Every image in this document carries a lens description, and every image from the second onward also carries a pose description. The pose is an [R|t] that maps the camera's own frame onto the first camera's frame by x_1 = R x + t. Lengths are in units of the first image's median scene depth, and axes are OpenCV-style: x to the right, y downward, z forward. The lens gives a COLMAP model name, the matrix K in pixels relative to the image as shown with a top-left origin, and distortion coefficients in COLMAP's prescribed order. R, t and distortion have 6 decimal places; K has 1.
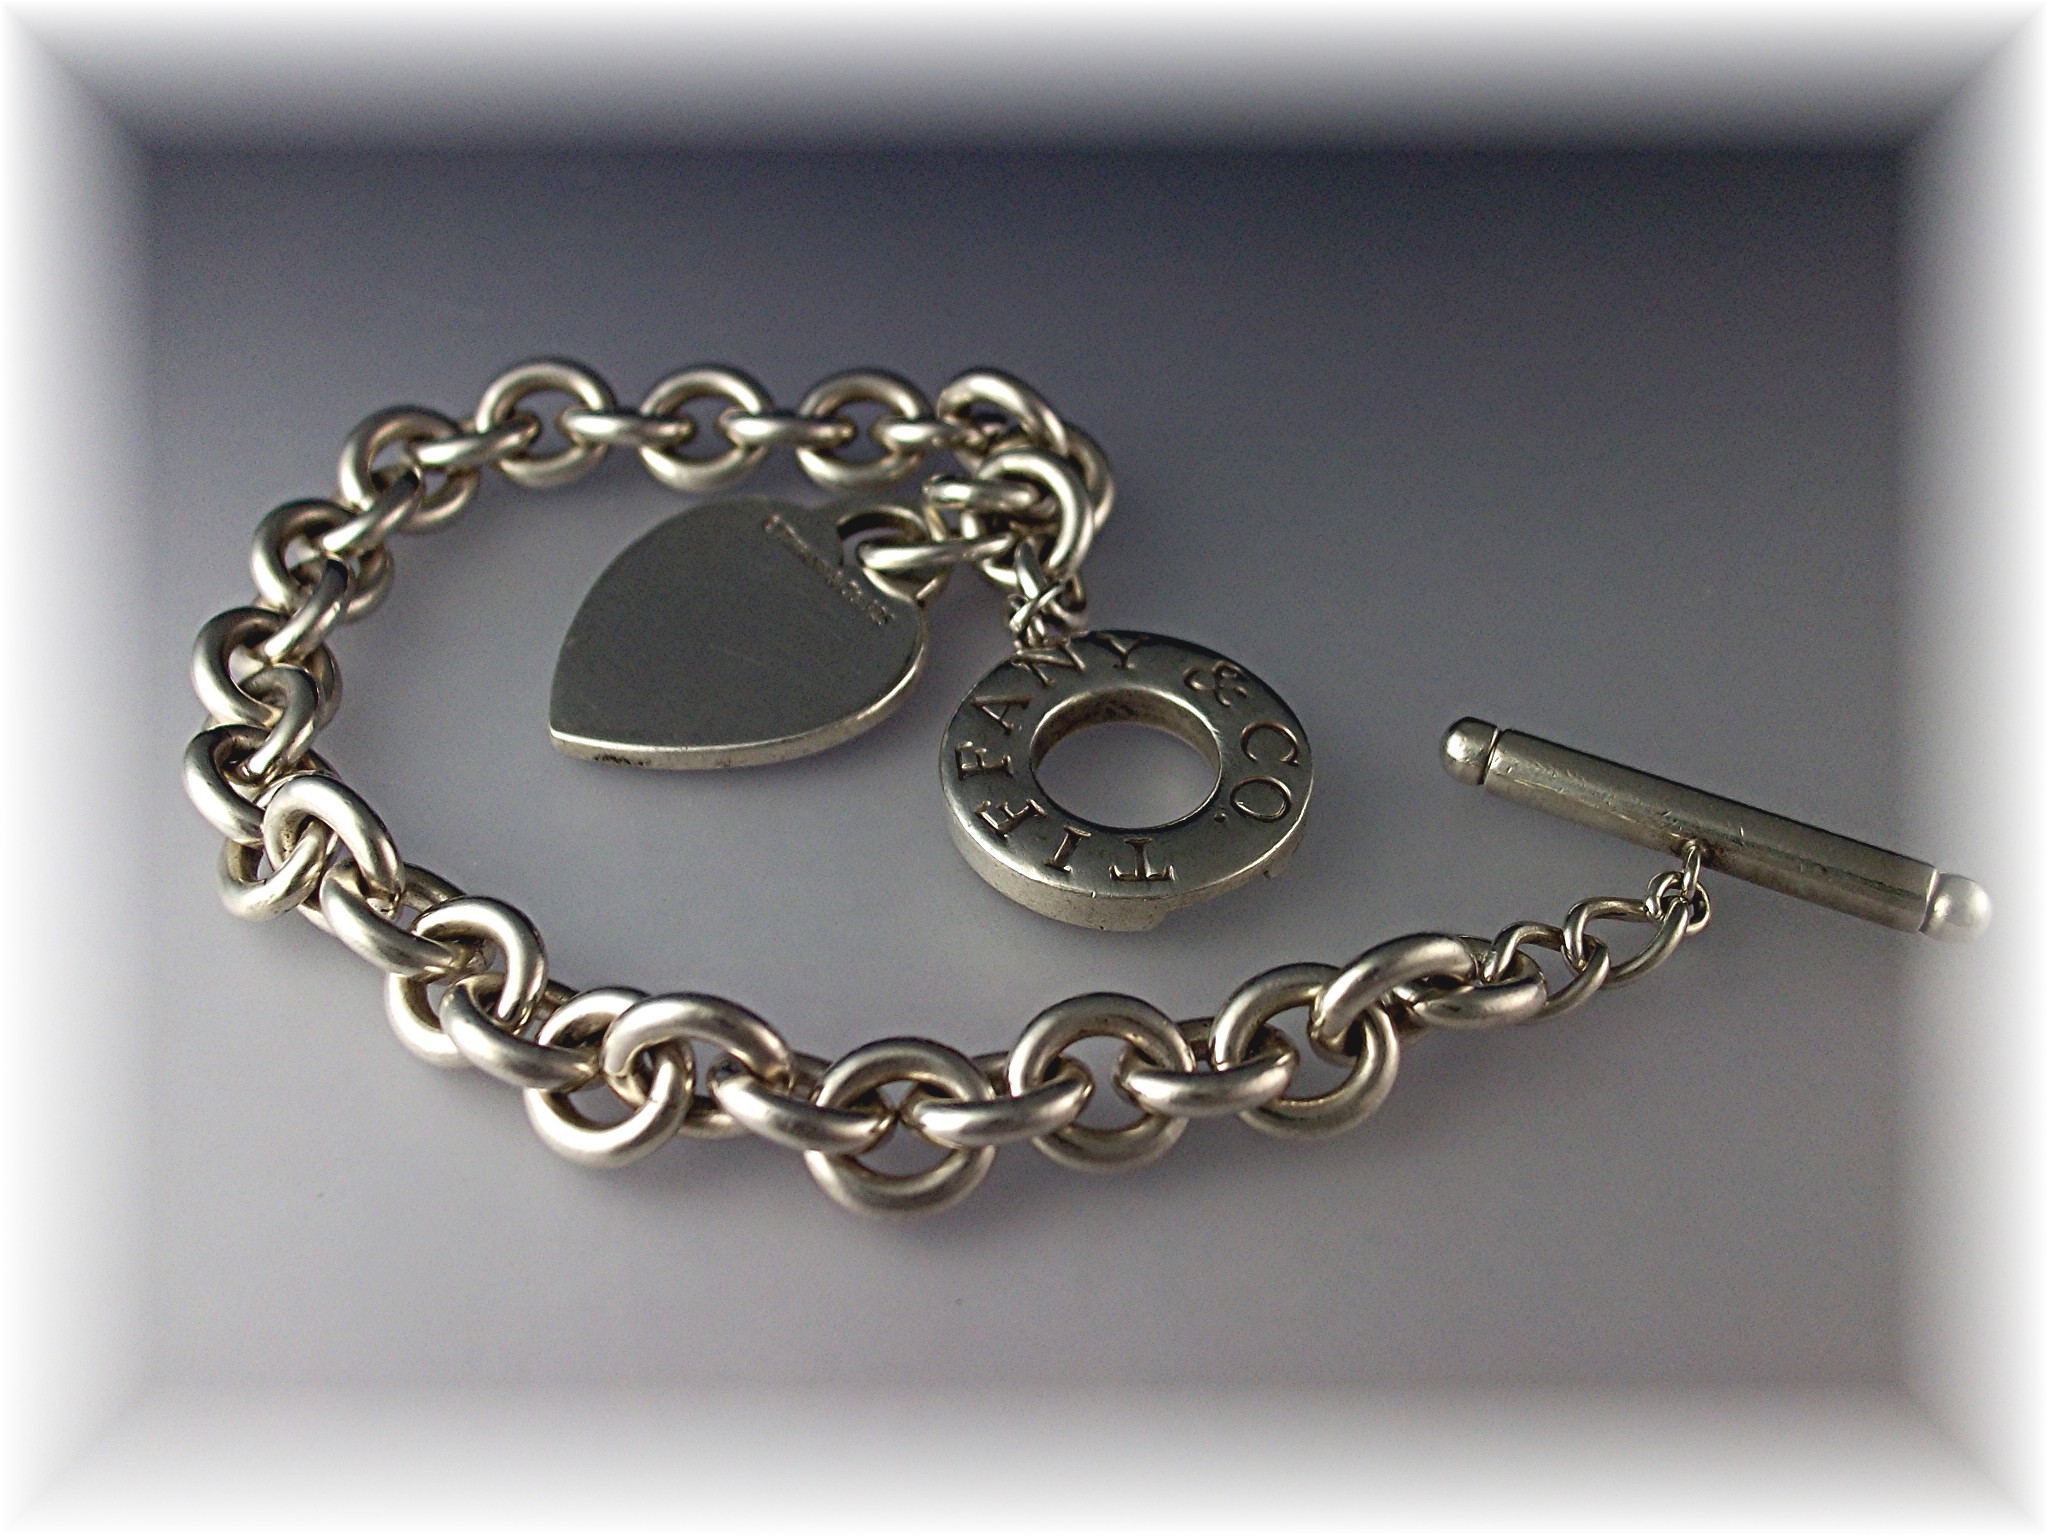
lens RADIAL K [[2200.0, 0, 1024.0], [0, 2200.0, 768.0], [0, 0, 1]] dist [0.011271, 0.042327]
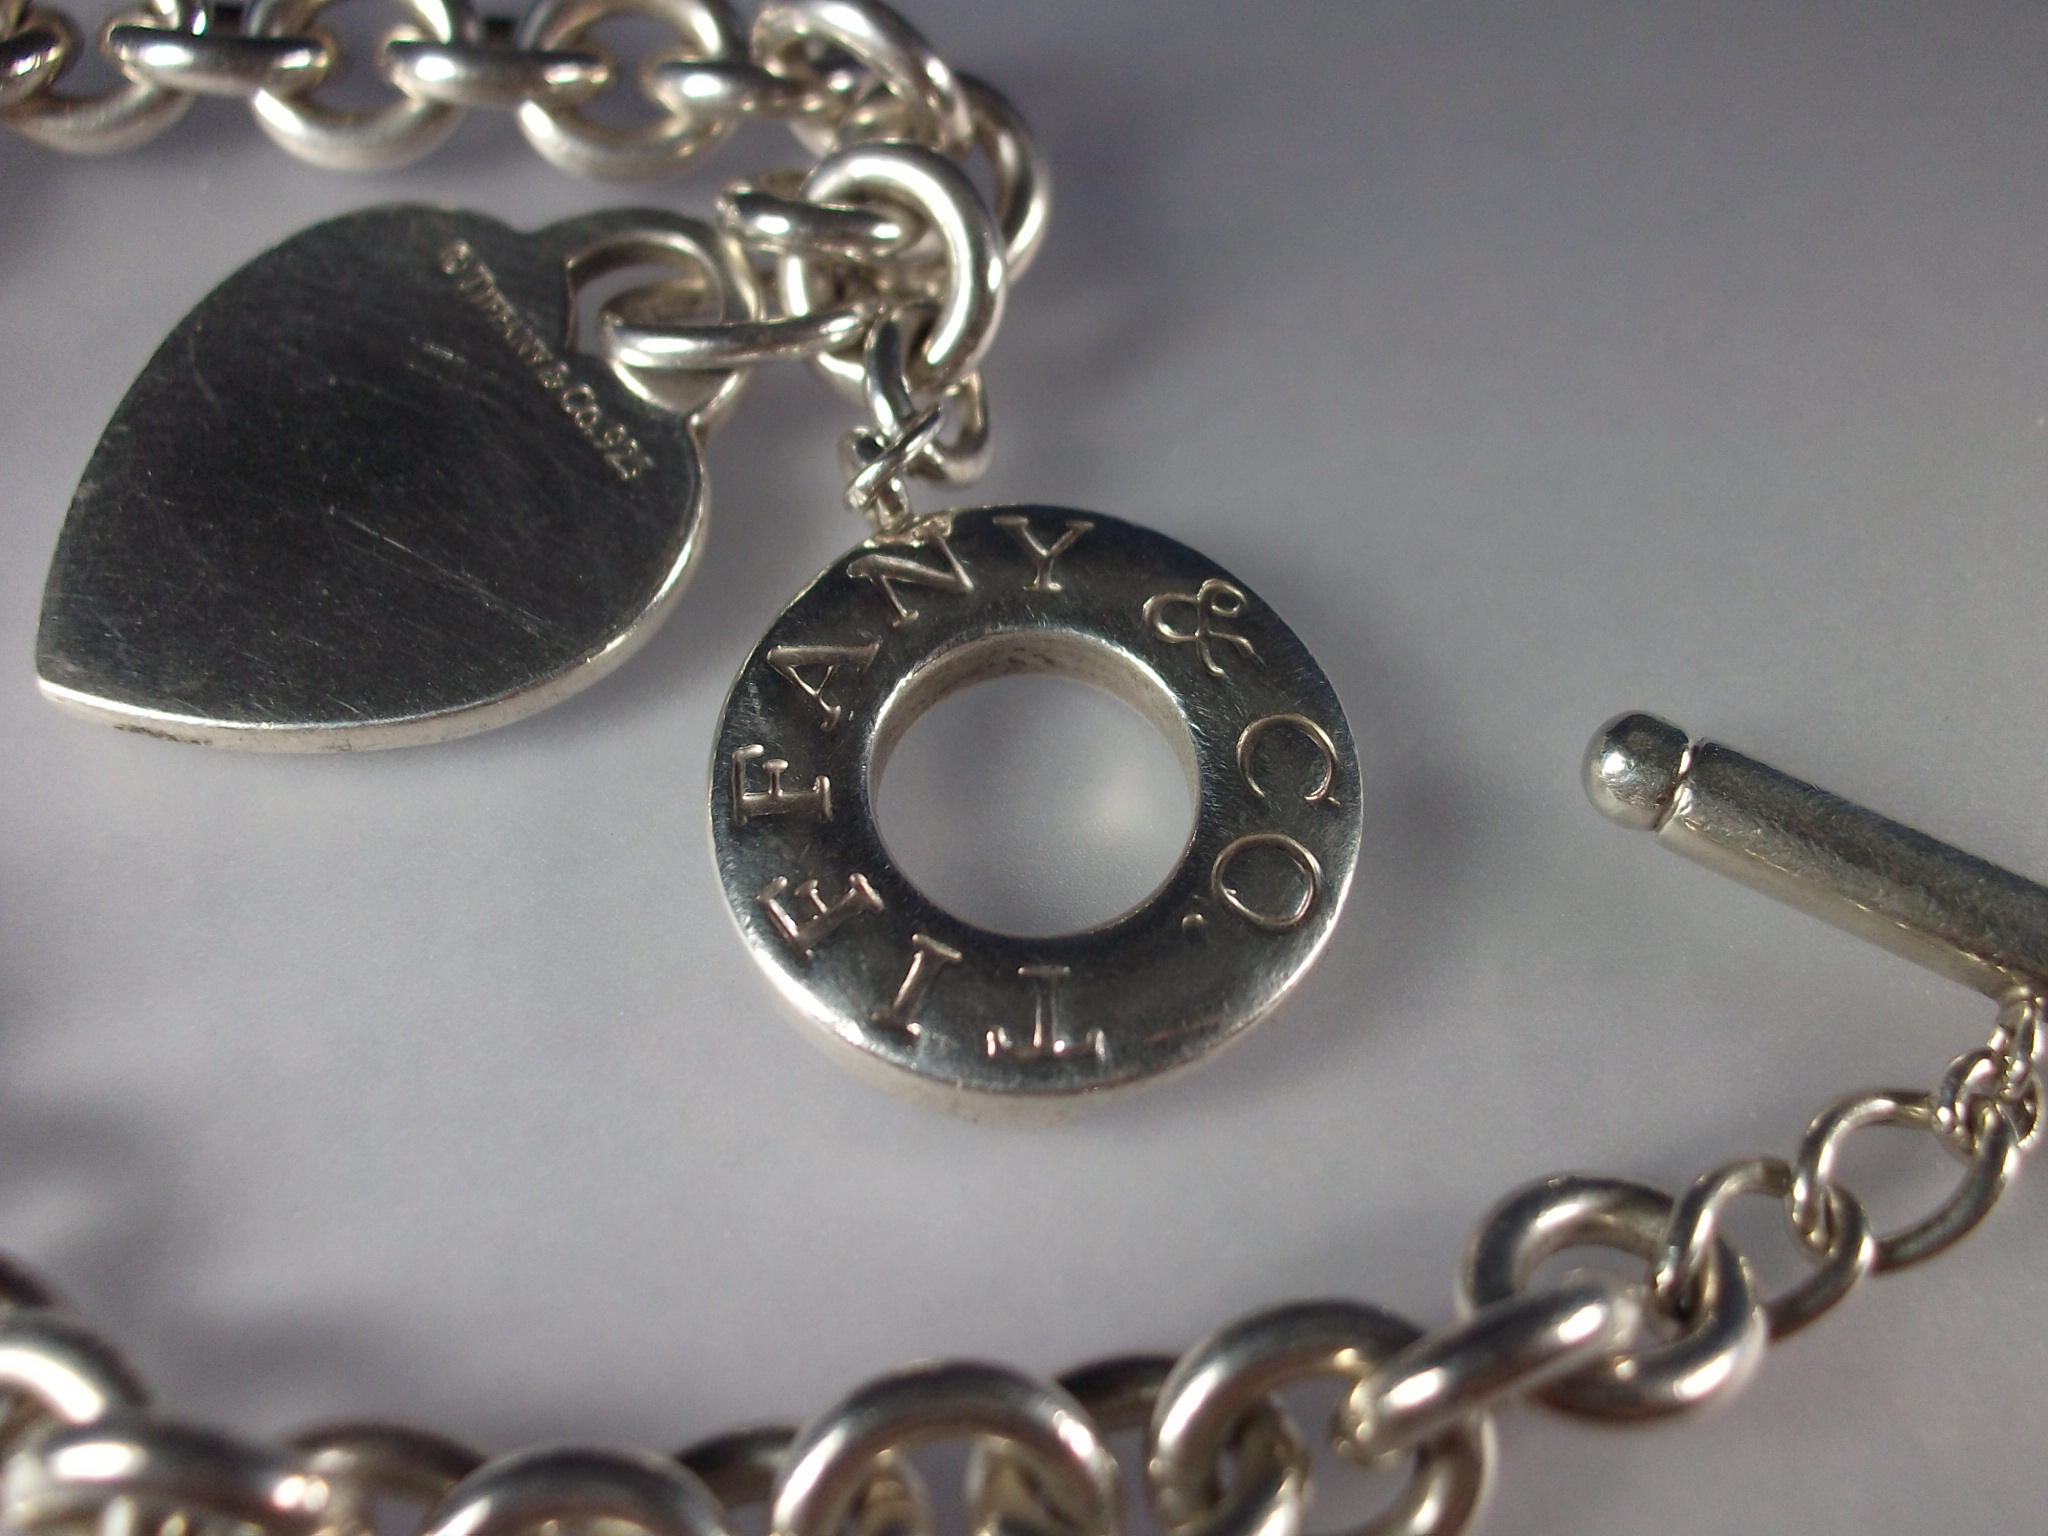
lens RADIAL K [[2200.0, 0, 1024.0], [0, 2200.0, 768.0], [0, 0, 1]] dist [0.011271, 0.042327]
pose [[0.999567, 0.027939, 0.009197, 0.036884], [-0.029375, 0.964355, 0.262978, -0.151178], [-0.001522, -0.263135, 0.964758, 0.436201]]
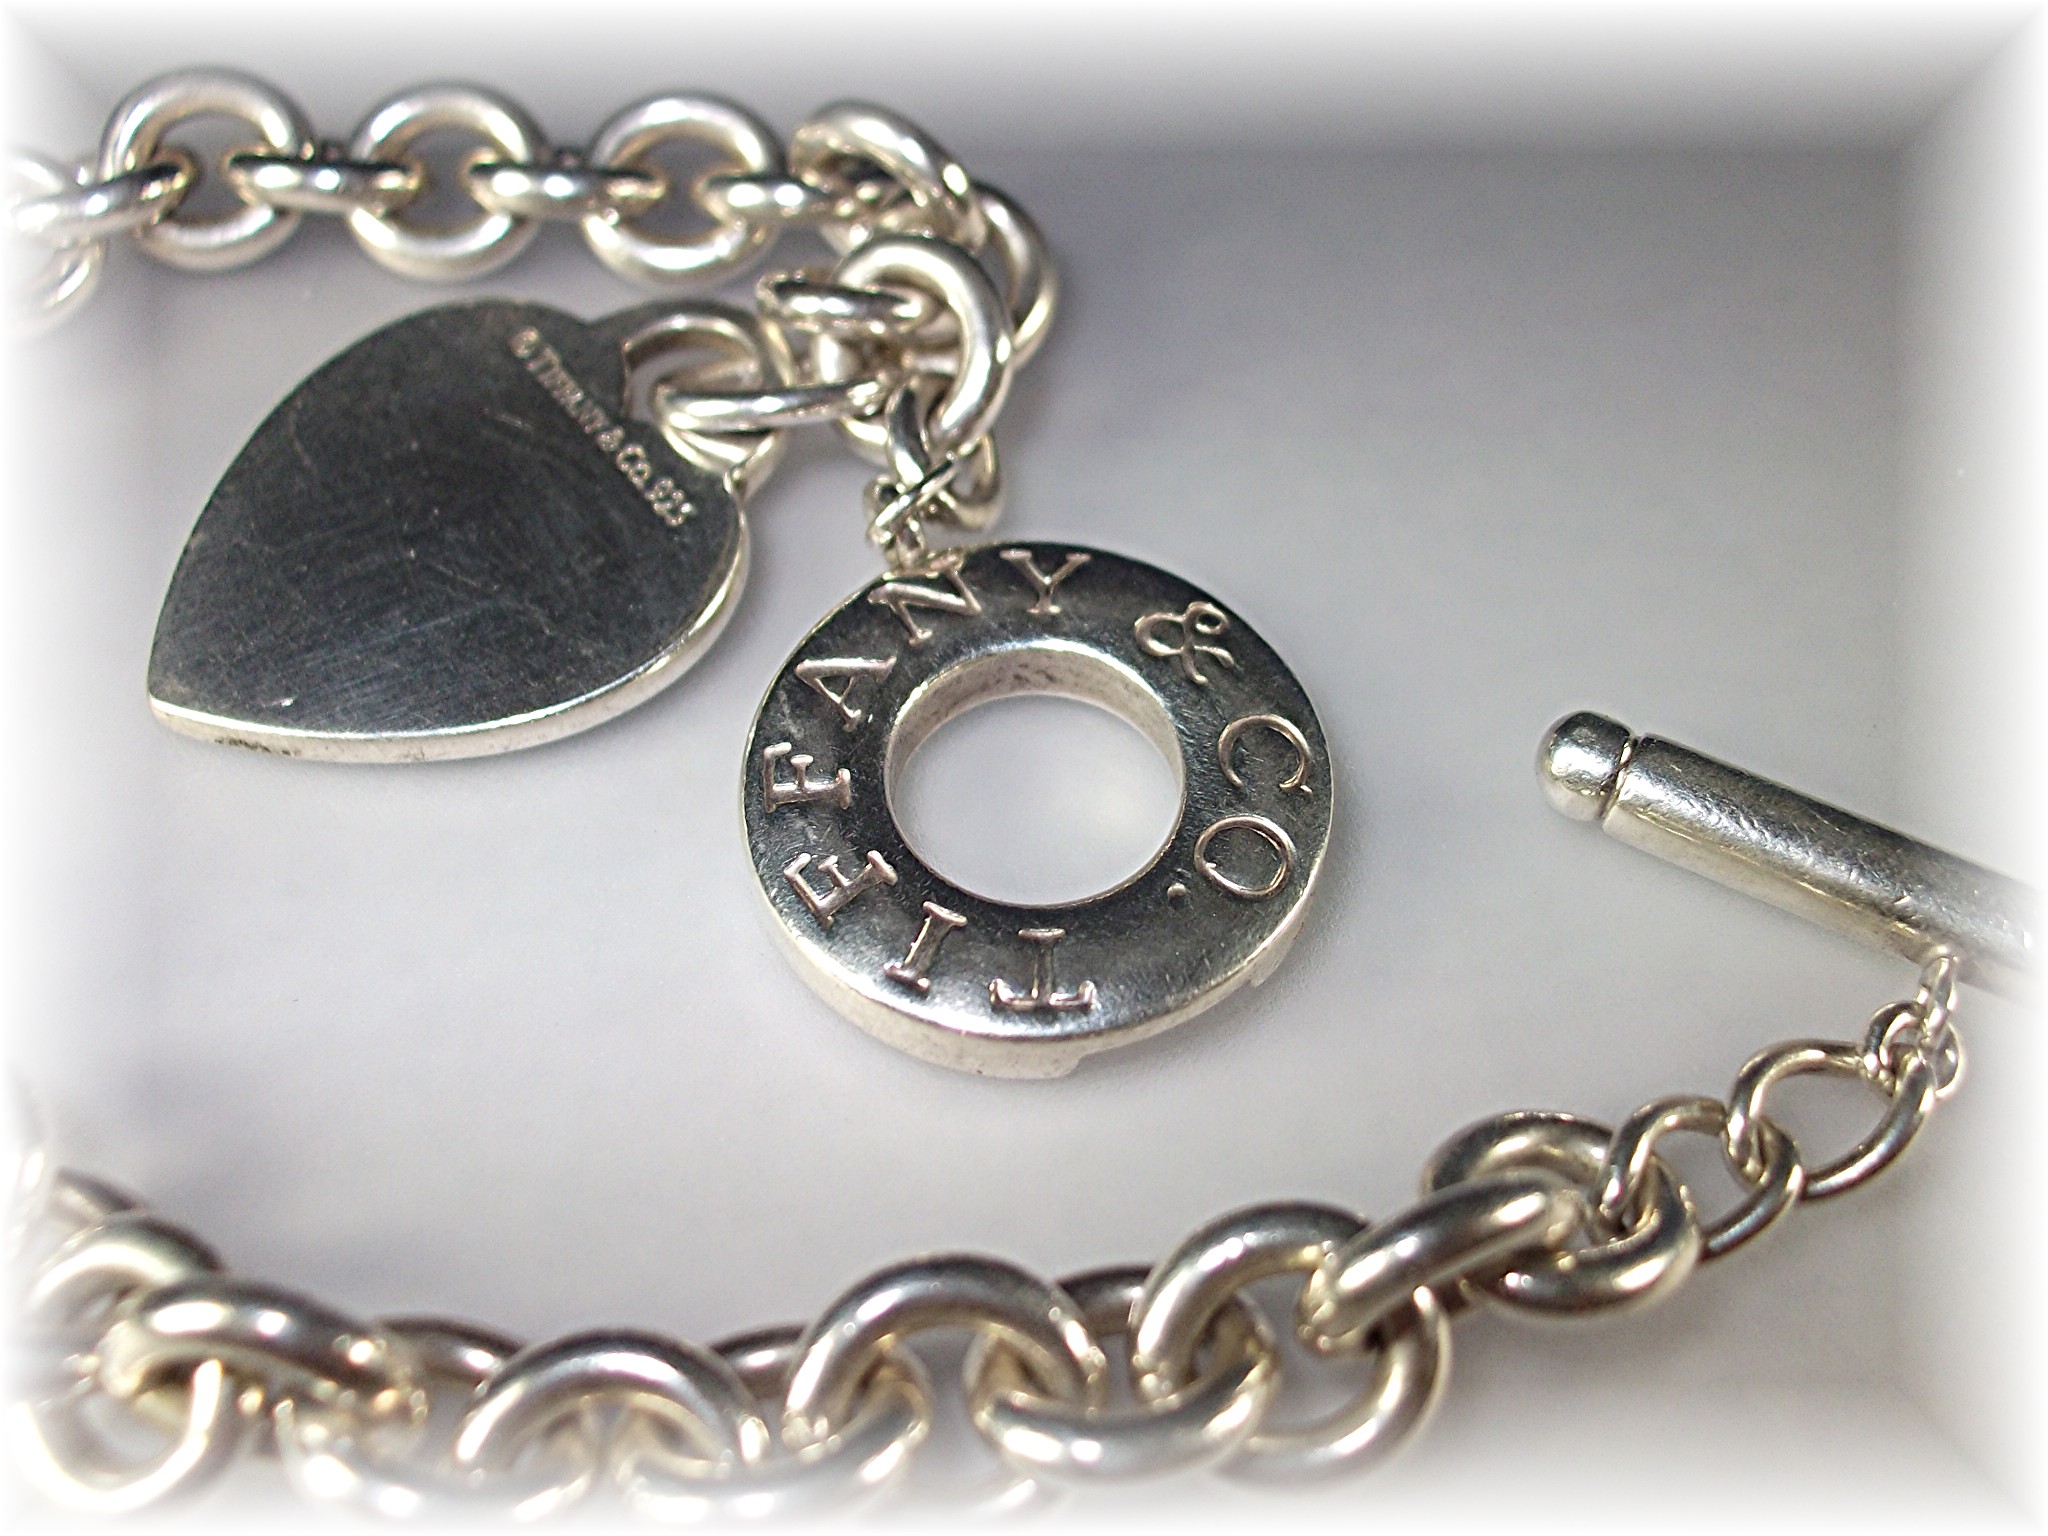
lens RADIAL K [[2200.0, 0, 1024.0], [0, 2200.0, 768.0], [0, 0, 1]] dist [0.011271, 0.042327]
pose [[0.999495, 0.020821, -0.023998, 0.056027], [-0.016536, 0.985872, 0.166681, -0.107114], [0.027129, -0.166200, 0.985719, 0.366359]]
